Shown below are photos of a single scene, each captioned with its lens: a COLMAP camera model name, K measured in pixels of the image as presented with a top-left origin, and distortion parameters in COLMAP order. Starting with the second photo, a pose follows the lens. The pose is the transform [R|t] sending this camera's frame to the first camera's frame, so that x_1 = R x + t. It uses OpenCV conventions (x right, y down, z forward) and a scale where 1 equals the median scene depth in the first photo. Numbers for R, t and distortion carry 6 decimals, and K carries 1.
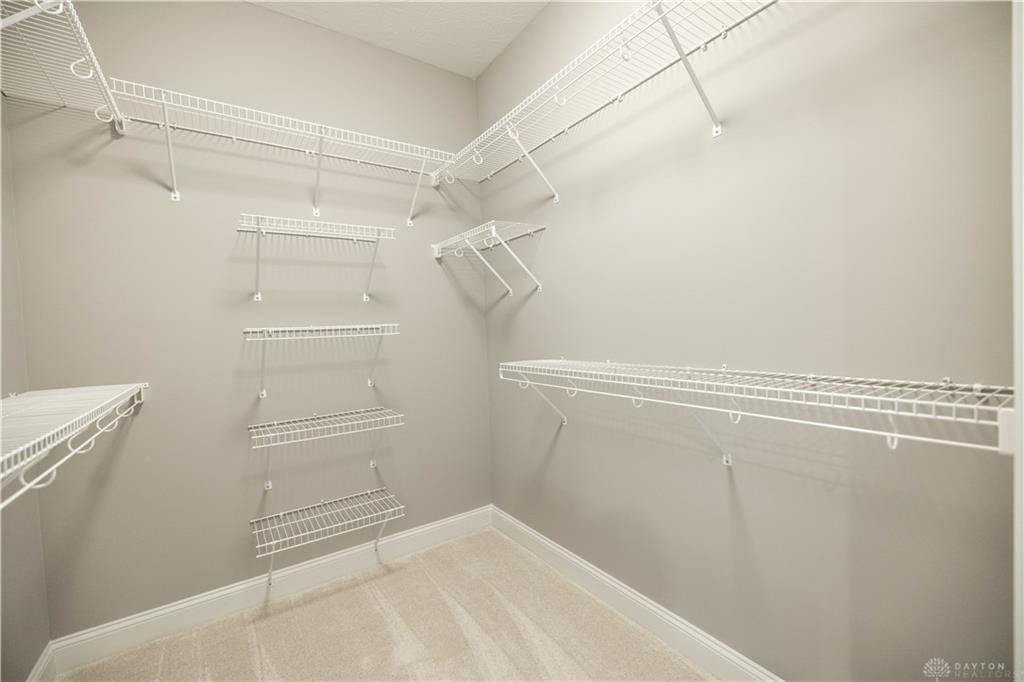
lens RADIAL K [[423.6, 0, 512.0], [0, 423.6, 341.0], [0, 0, 1]] dist [-0.002496, -0.000301]
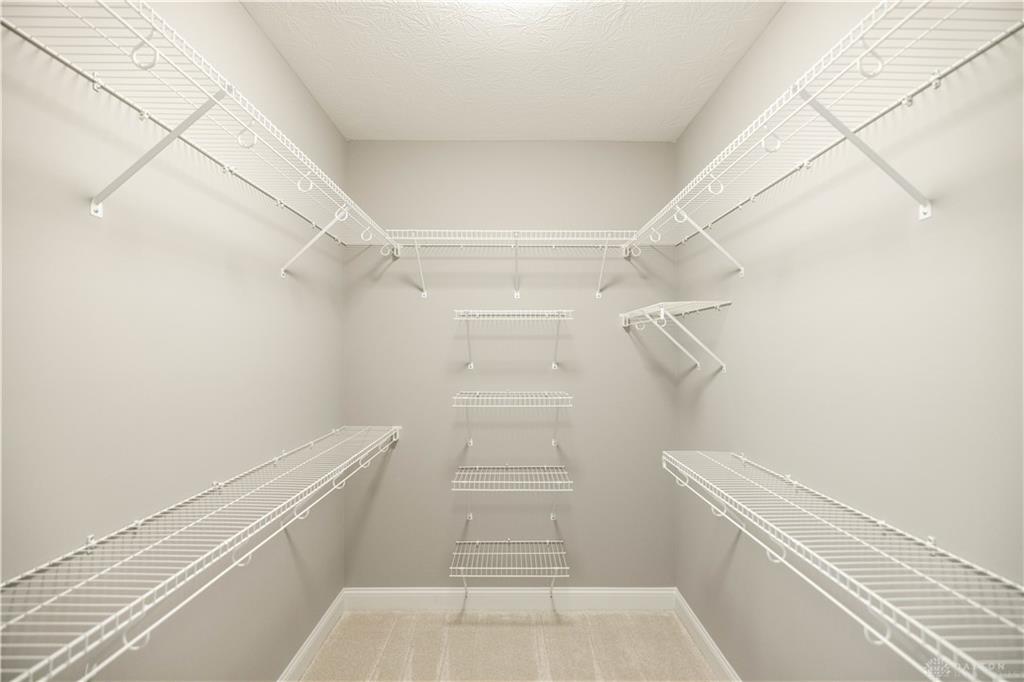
lens RADIAL K [[423.6, 0, 512.0], [0, 423.6, 341.0], [0, 0, 1]] dist [-0.002496, -0.000301]
pose [[0.827592, 0.028848, -0.560589, 0.213386], [-0.051810, 0.998341, -0.025111, -0.151103], [0.558934, 0.049825, 0.827714, 0.005569]]
